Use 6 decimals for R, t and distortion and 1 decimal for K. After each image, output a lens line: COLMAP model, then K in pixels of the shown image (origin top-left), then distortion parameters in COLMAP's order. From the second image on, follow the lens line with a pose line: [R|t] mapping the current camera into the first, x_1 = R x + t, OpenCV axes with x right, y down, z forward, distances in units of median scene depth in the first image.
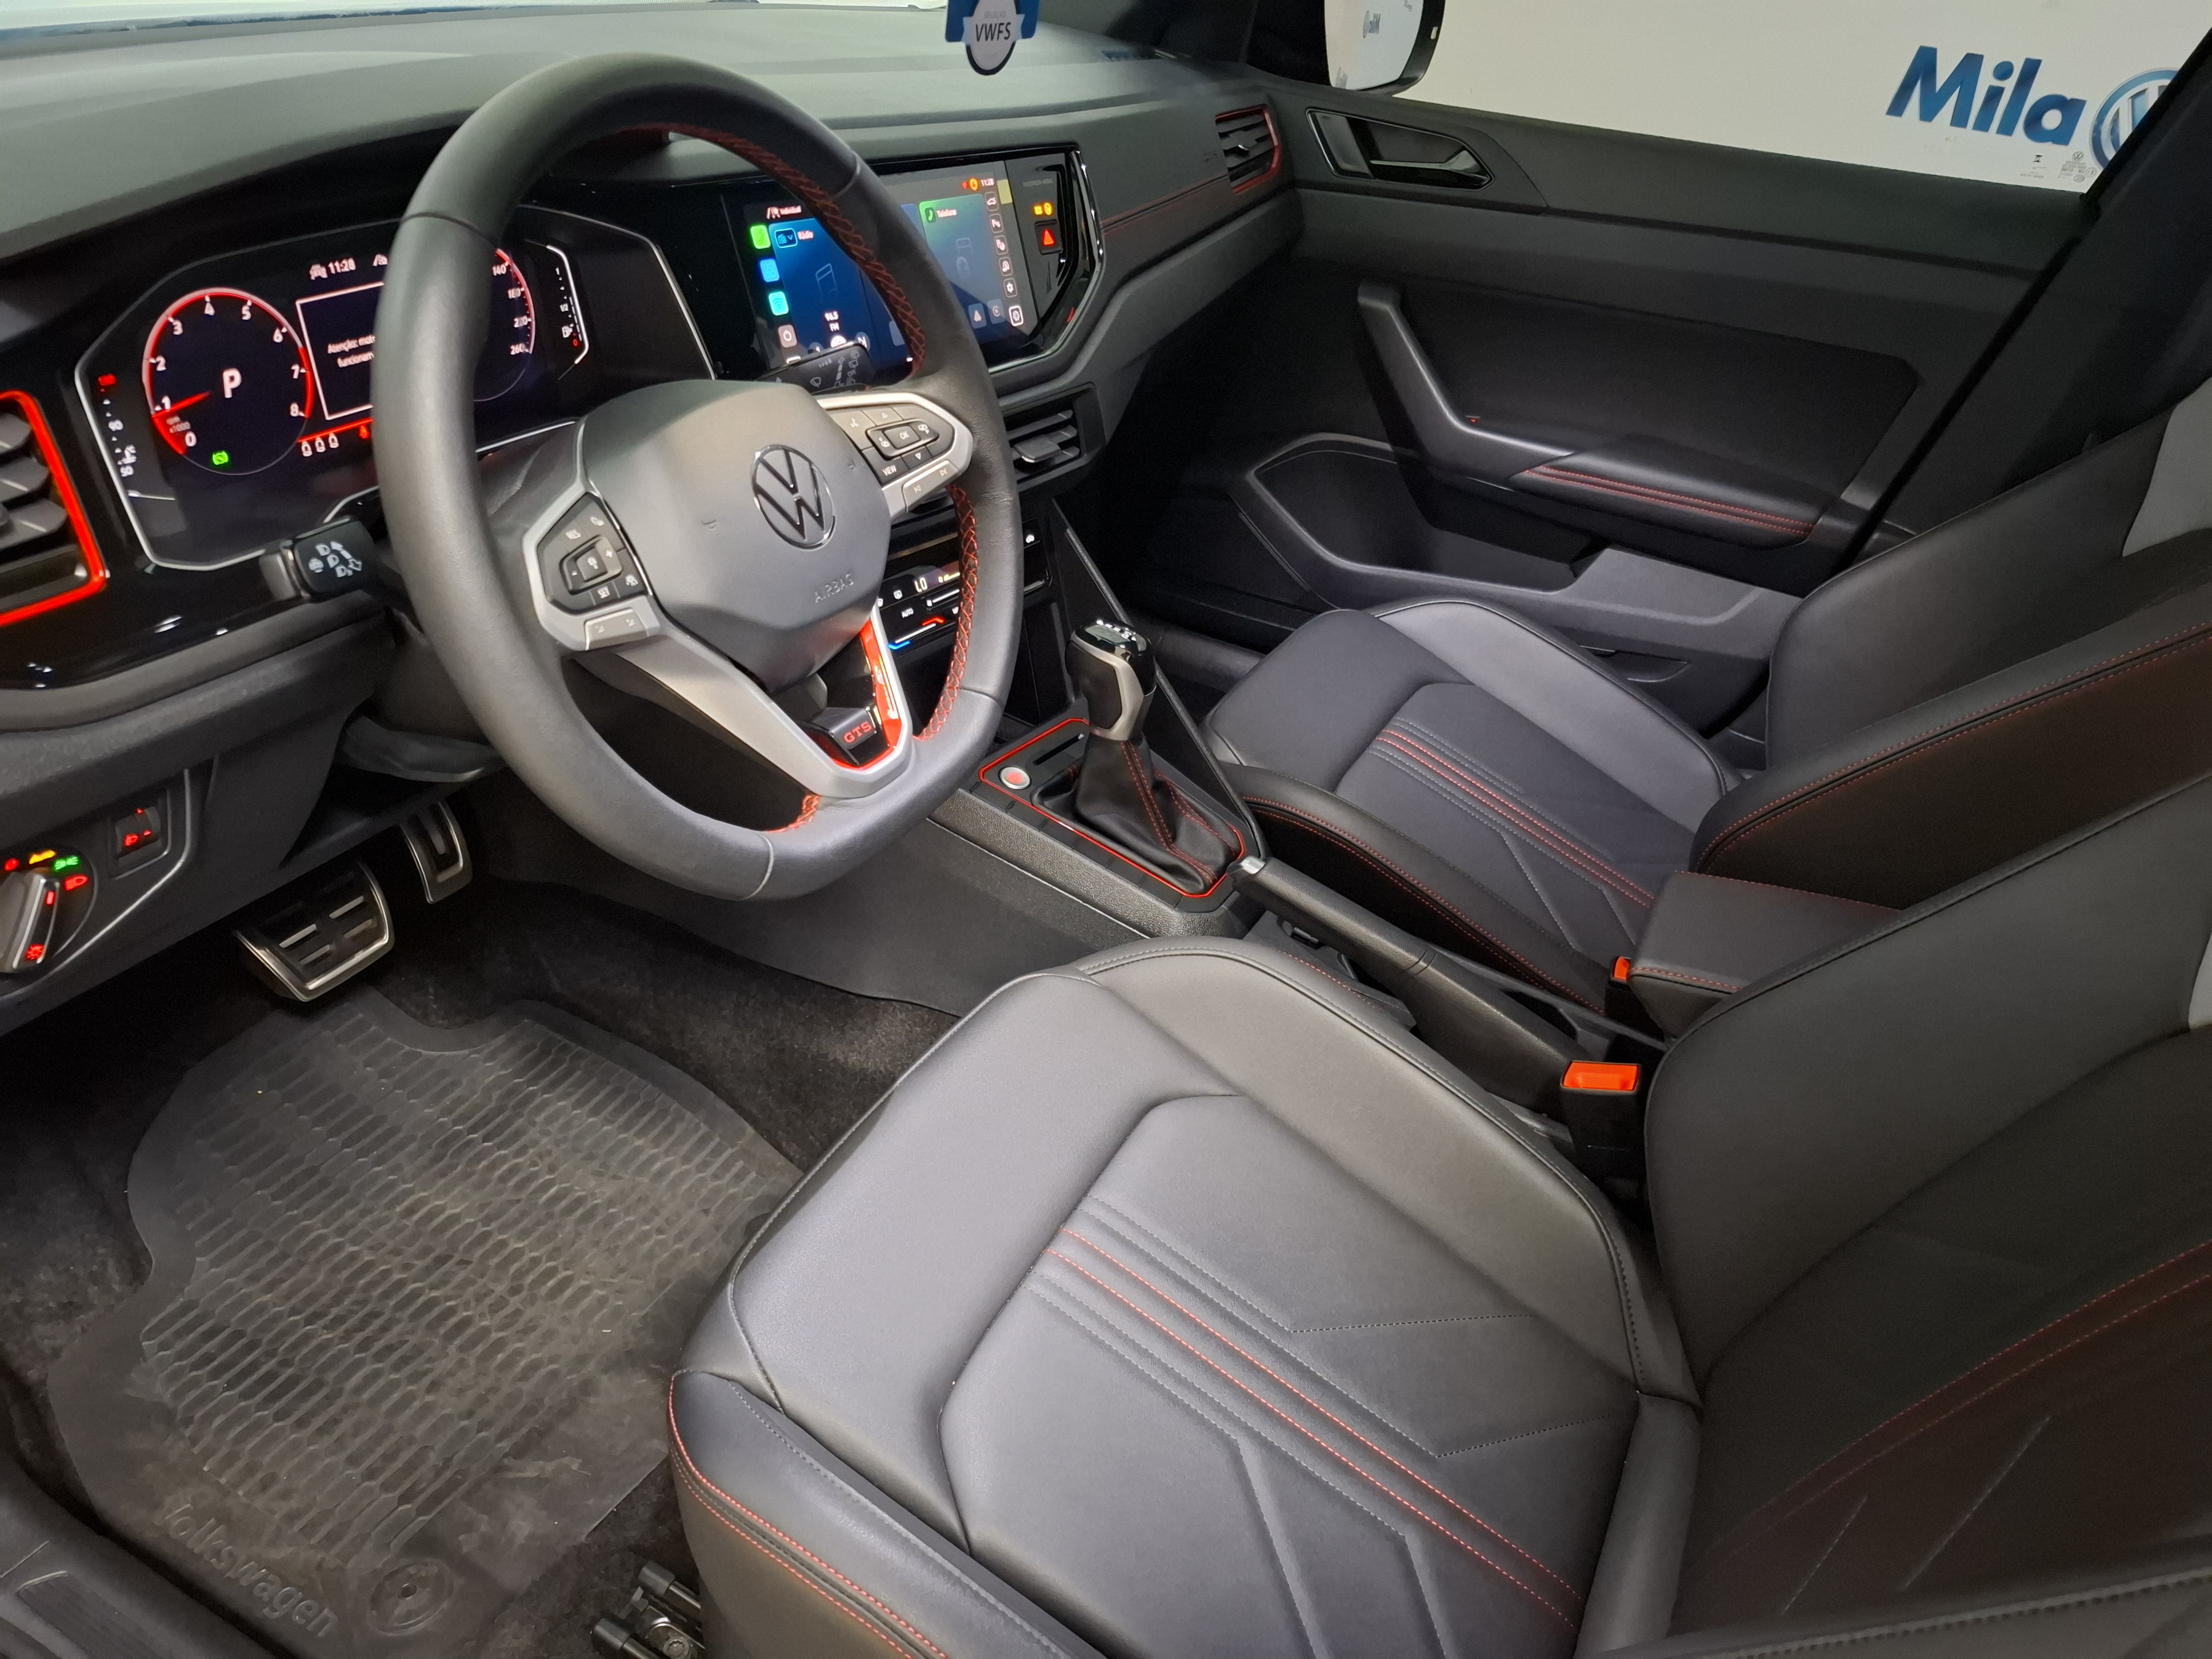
lens RADIAL K [[1526.1, 0, 1108.2], [0, 1526.1, 800.6], [0, 0, 1]] dist [0.071128, -0.073487]
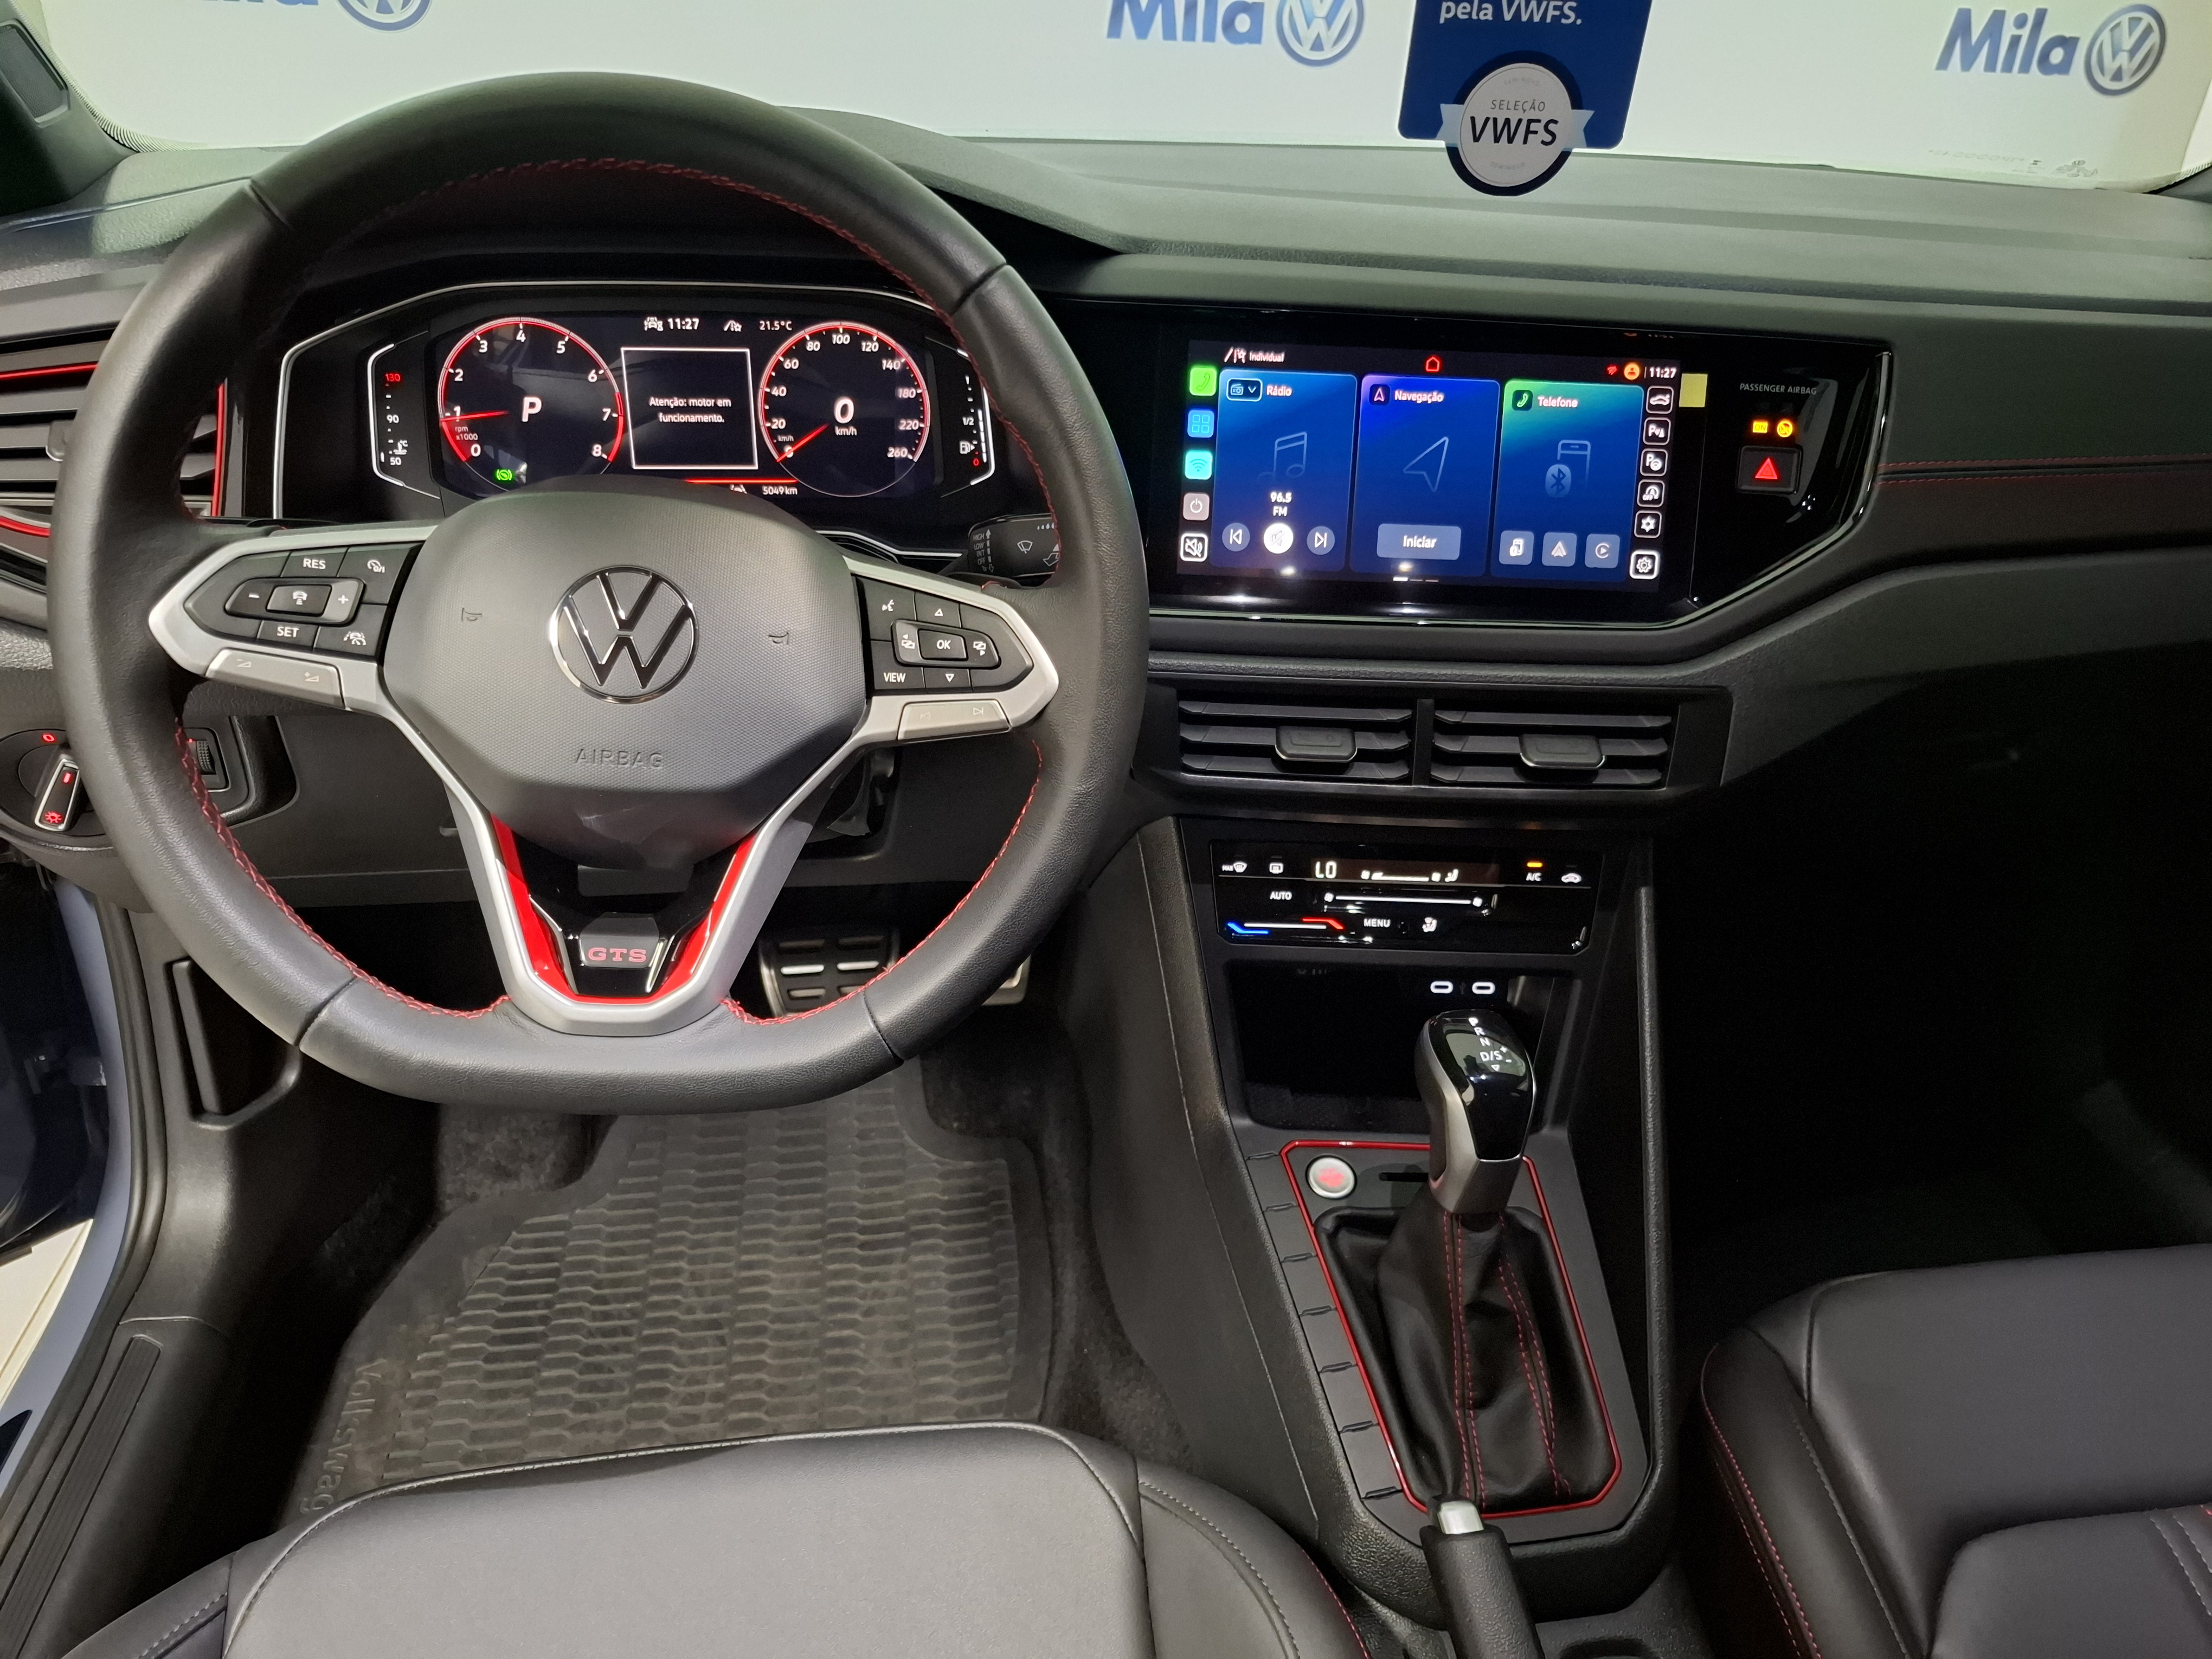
lens RADIAL K [[1517.4, 0, 1109.2], [0, 1517.4, 802.9], [0, 0, 1]] dist [0.172118, -0.346670]
pose [[0.599568, 0.324388, -0.731636, 0.418431], [-0.417266, 0.906795, 0.060104, -0.212002], [0.682940, 0.269250, 0.679041, 0.529897]]
